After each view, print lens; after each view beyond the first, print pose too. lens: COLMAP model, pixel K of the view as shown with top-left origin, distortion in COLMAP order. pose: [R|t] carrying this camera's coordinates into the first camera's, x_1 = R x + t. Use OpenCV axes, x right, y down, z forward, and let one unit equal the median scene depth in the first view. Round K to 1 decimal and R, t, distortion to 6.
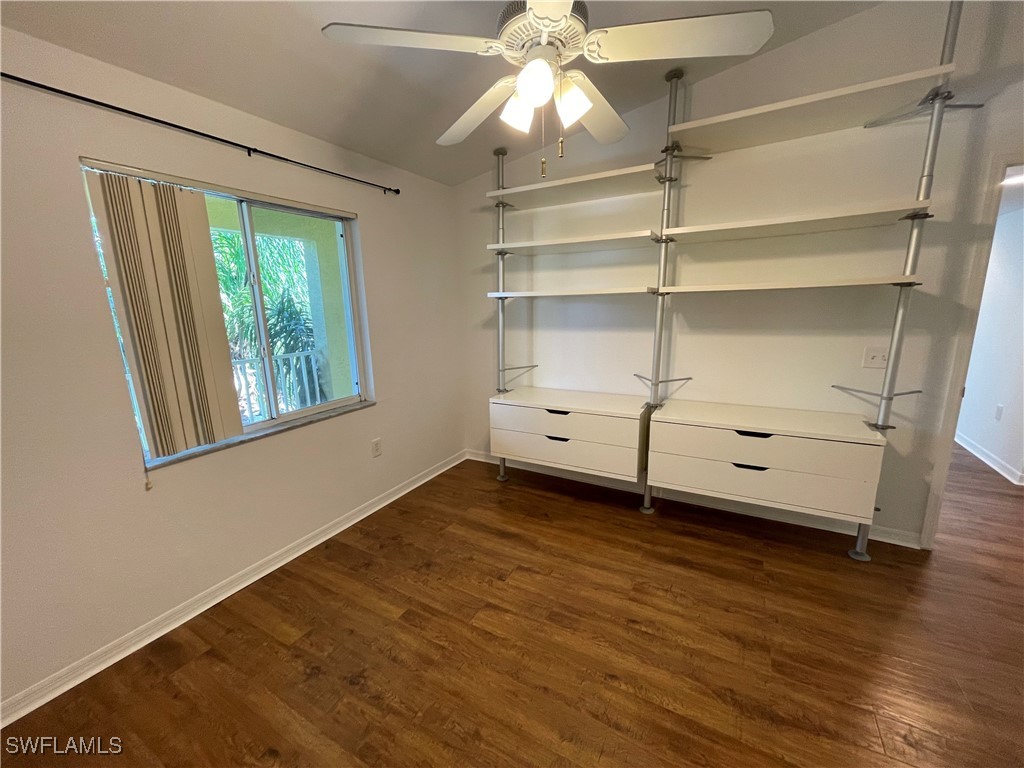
lens RADIAL K [[417.4, 0, 508.3], [0, 417.4, 384.4], [0, 0, 1]] dist [0.002742, 0.000545]
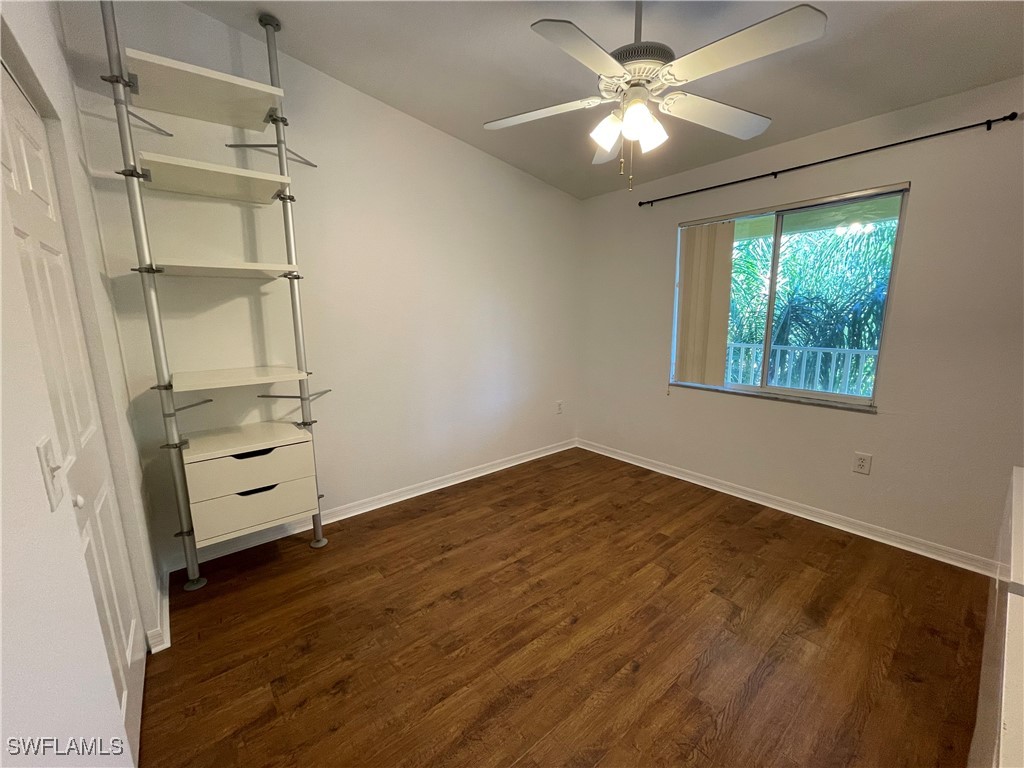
lens RADIAL K [[414.1, 0, 509.0], [0, 414.1, 385.3], [0, 0, 1]] dist [-0.001184, 0.000158]
pose [[-0.361019, 0.195606, -0.911813, 0.957050], [-0.160641, 0.950095, 0.267422, -0.150651], [0.918618, 0.243019, -0.311580, 0.805023]]
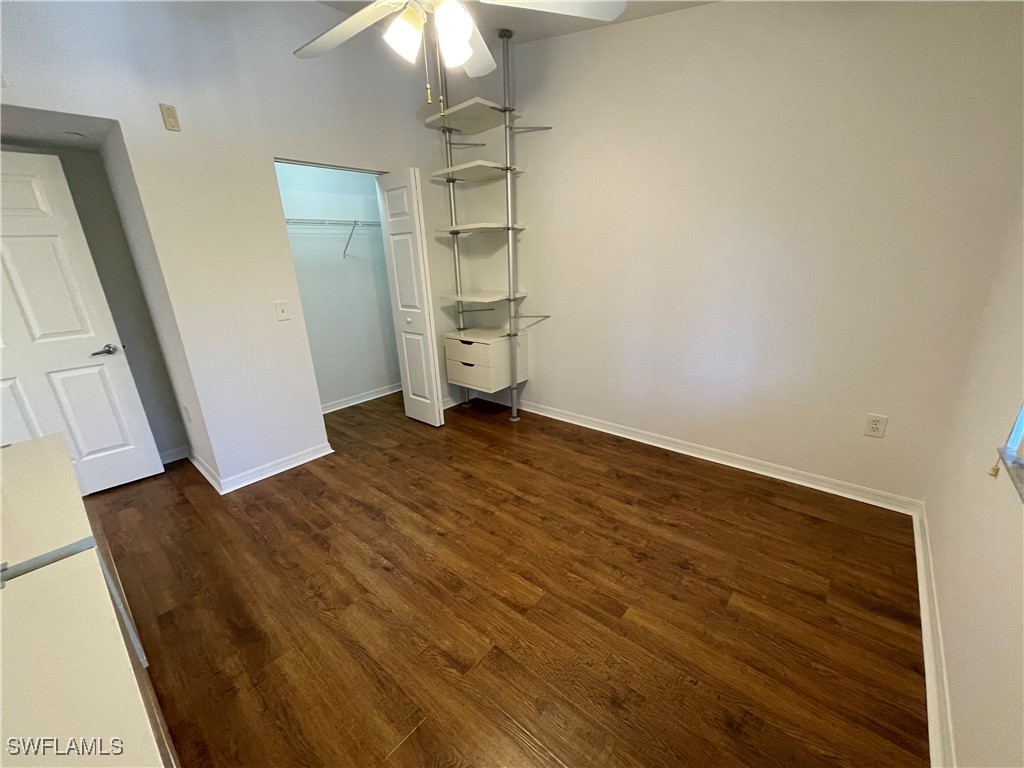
lens RADIAL K [[414.1, 0, 509.0], [0, 414.1, 385.3], [0, 0, 1]] dist [-0.001184, 0.000158]
pose [[-0.978693, 0.005901, 0.205247, -0.188475], [0.104745, 0.874091, 0.474334, -0.257062], [-0.176605, 0.485726, -0.856085, 1.459199]]
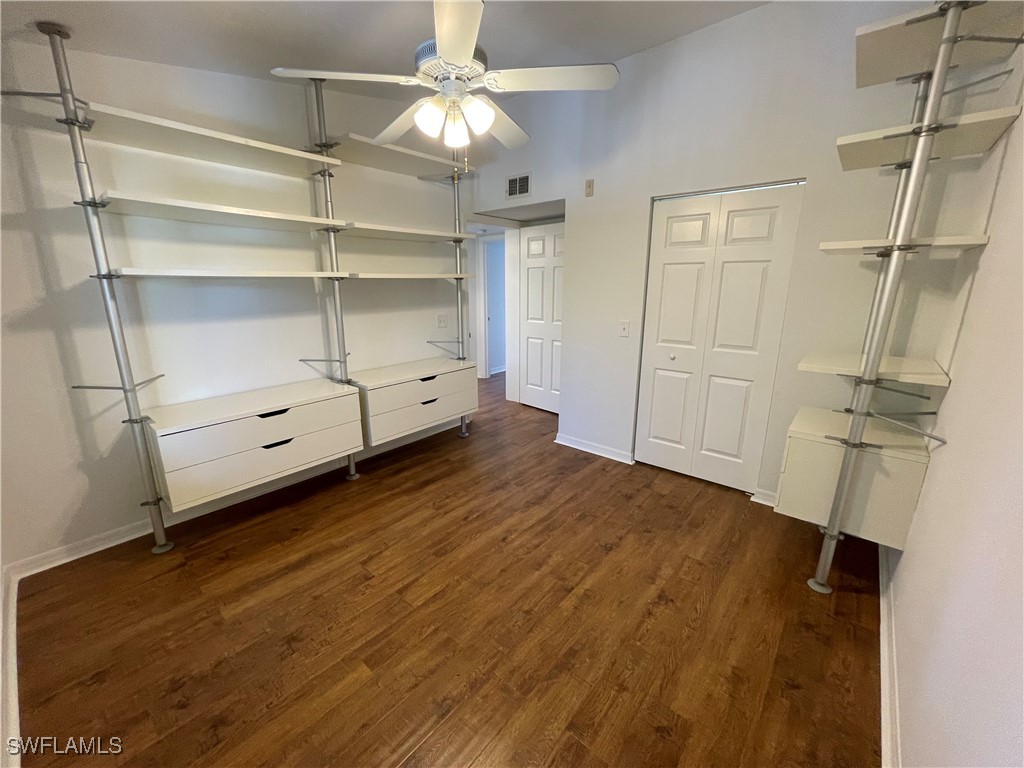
lens RADIAL K [[417.4, 0, 508.3], [0, 417.4, 384.4], [0, 0, 1]] dist [0.002742, 0.000545]
pose [[0.185881, -0.211335, 0.959576, -0.825447], [0.189687, 0.965943, 0.175993, -0.069977], [-0.964089, 0.149306, 0.219638, 0.451198]]
